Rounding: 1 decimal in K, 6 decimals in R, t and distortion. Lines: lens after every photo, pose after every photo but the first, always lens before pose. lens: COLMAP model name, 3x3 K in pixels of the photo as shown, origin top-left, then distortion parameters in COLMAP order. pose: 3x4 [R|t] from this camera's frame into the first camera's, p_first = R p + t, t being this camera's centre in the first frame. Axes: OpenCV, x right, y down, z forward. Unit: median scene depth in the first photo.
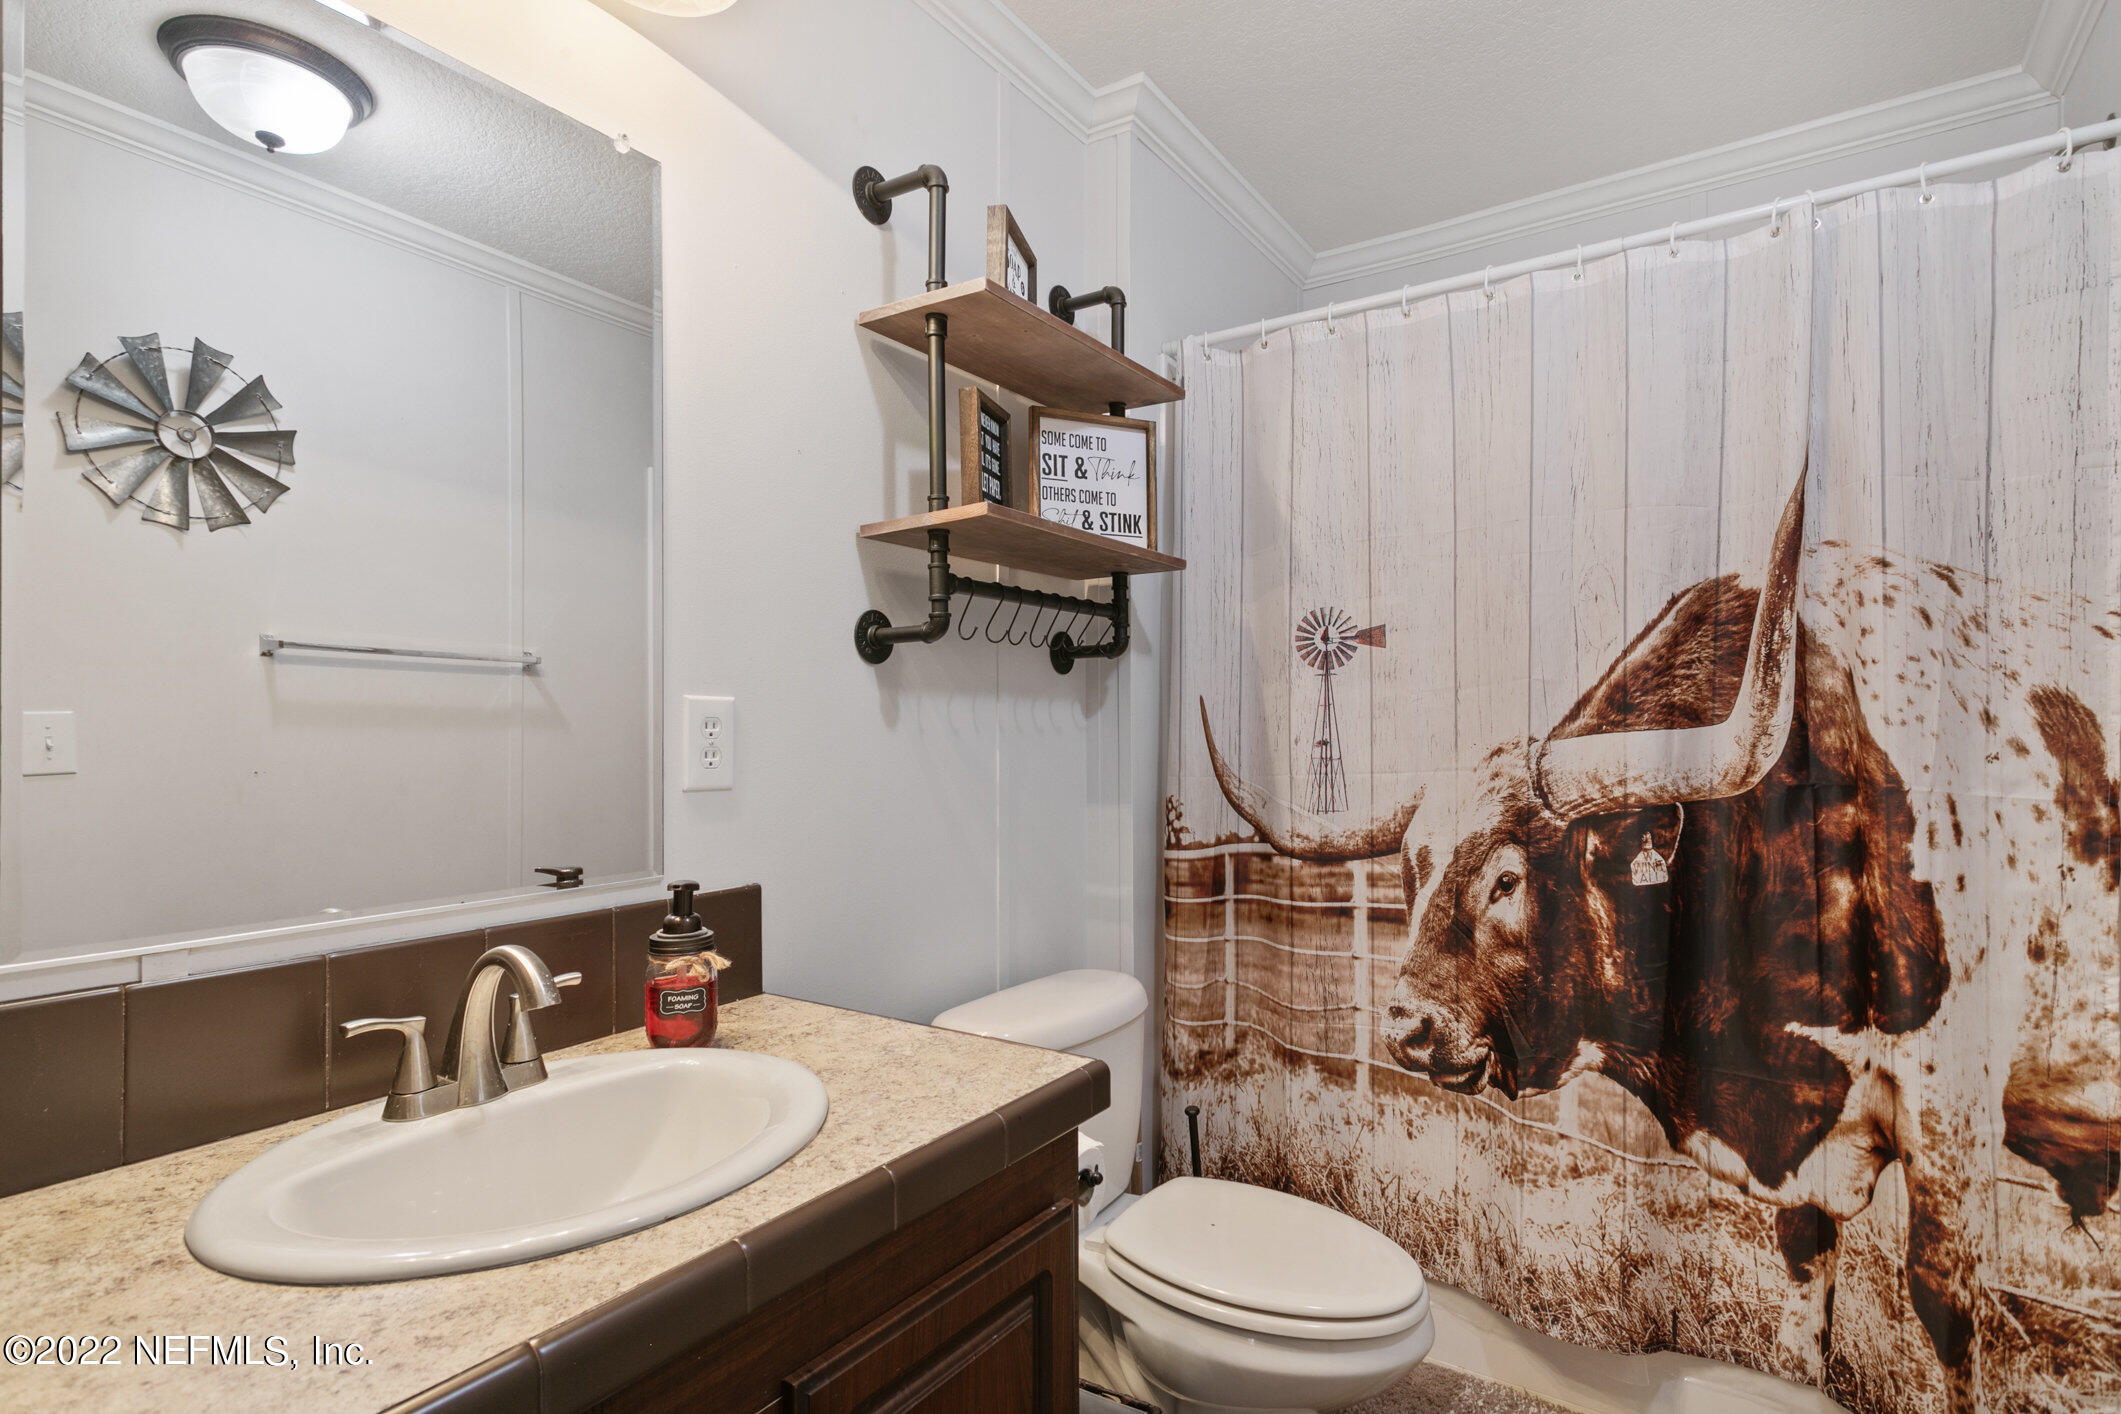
lens RADIAL K [[1021.6, 0, 1076.1], [0, 1021.6, 714.3], [0, 0, 1]] dist [0.002629, 0.002555]
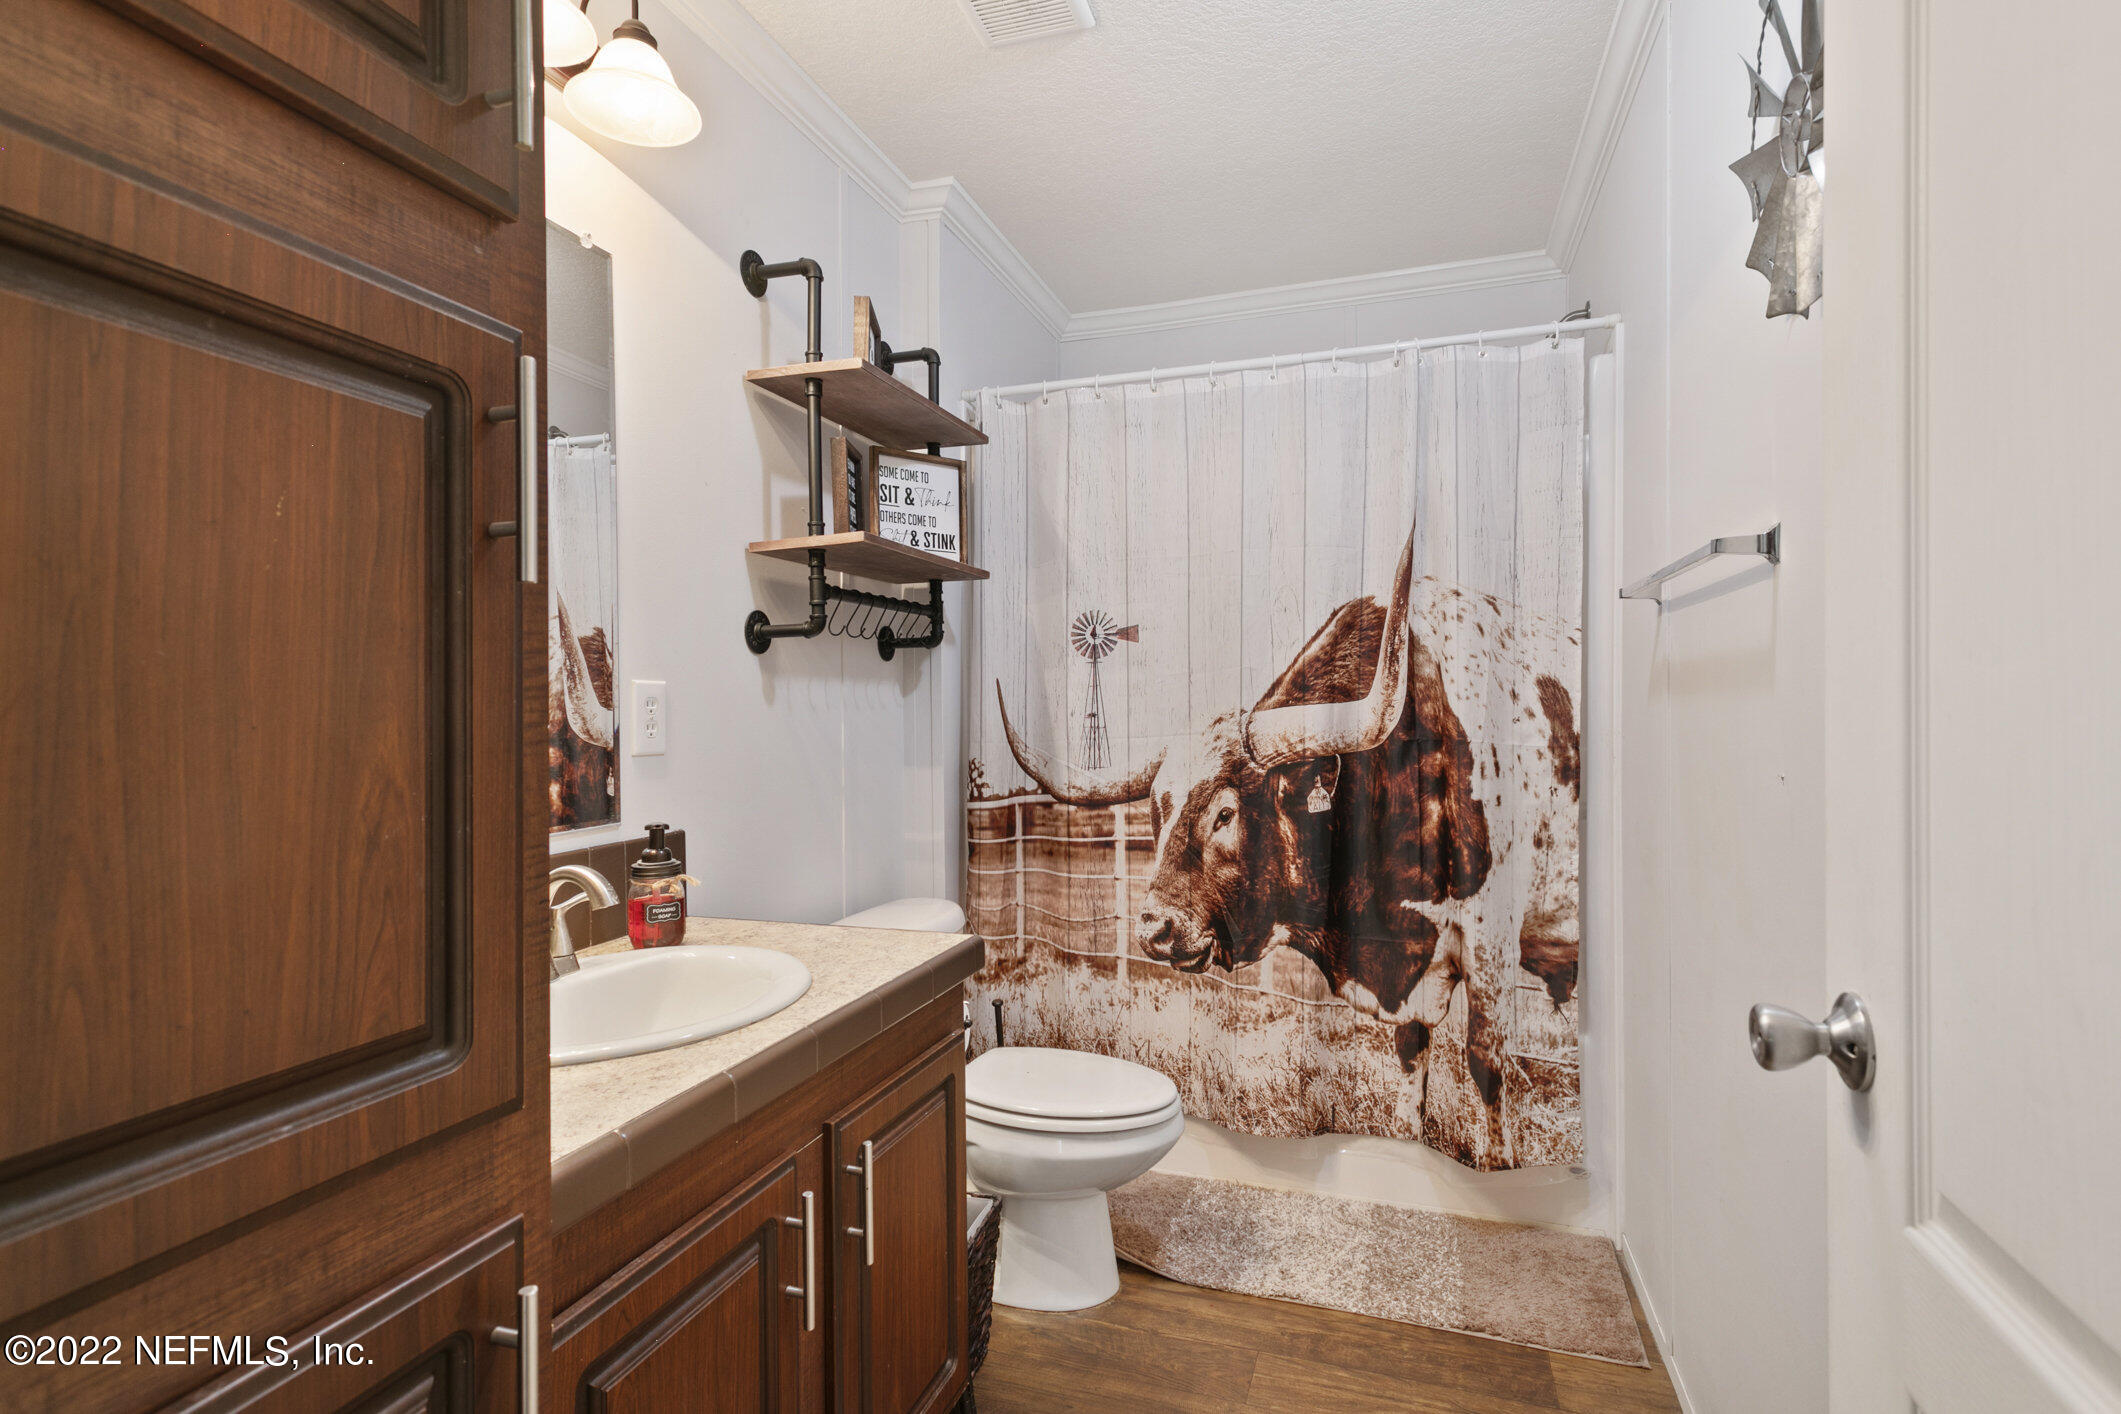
lens RADIAL K [[1021.6, 0, 1051.3], [0, 1021.6, 707.6], [0, 0, 1]] dist [0.002629, 0.002555]
pose [[0.966249, -0.006399, 0.257530, -0.170163], [0.002415, 0.999873, 0.015781, -0.002625], [-0.257598, -0.014626, 0.966141, -0.285487]]
